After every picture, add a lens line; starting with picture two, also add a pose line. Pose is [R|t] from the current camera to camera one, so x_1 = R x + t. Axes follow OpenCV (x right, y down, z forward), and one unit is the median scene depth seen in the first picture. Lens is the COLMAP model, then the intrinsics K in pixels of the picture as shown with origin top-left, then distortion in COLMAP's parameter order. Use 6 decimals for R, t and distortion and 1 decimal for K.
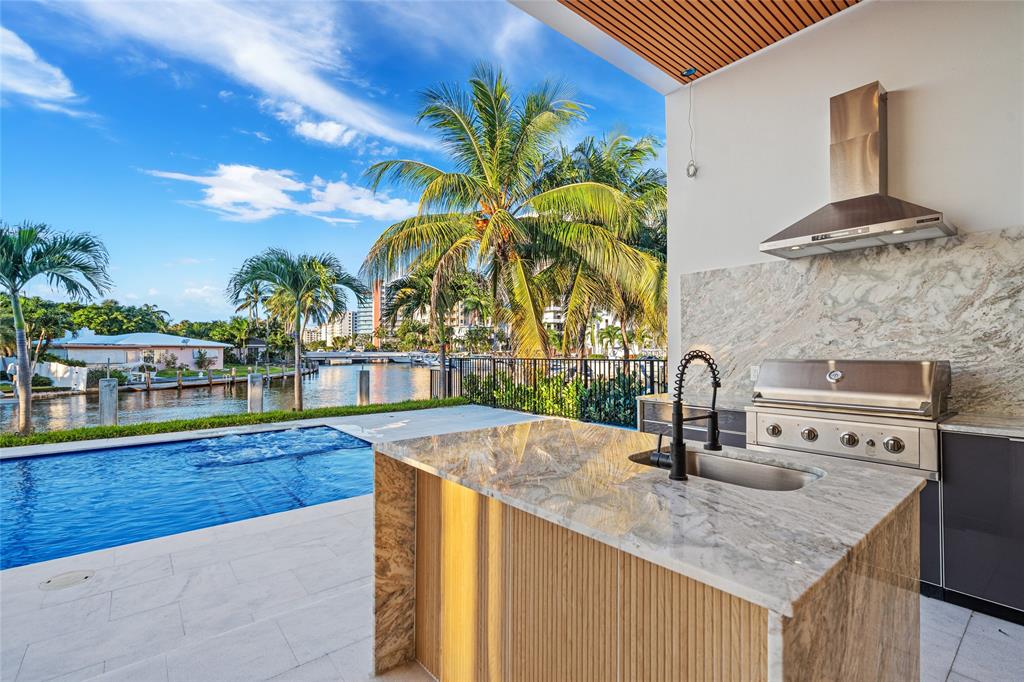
lens RADIAL K [[463.2, 0, 510.6], [0, 463.2, 348.9], [0, 0, 1]] dist [-0.001638, -0.000106]
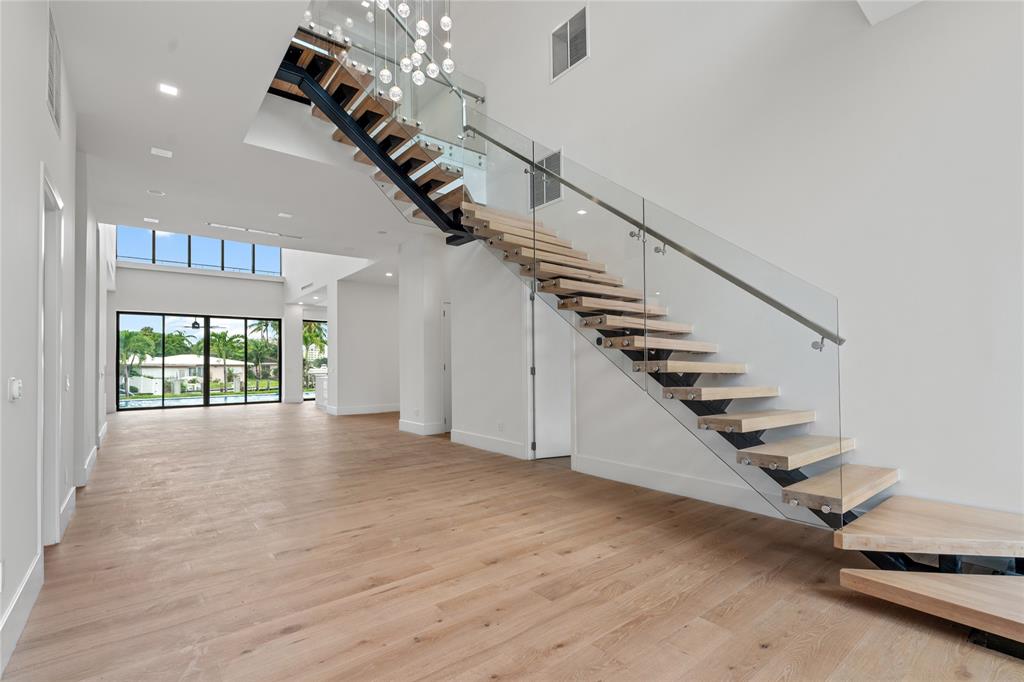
lens RADIAL K [[474.4, 0, 519.3], [0, 474.4, 357.8], [0, 0, 1]] dist [-0.002937, -0.000397]
pose [[0.999968, -0.007940, -0.001098, 0.161099], [0.007924, 0.999874, -0.013754, -0.001045], [0.001207, 0.013744, 0.999905, -0.355709]]
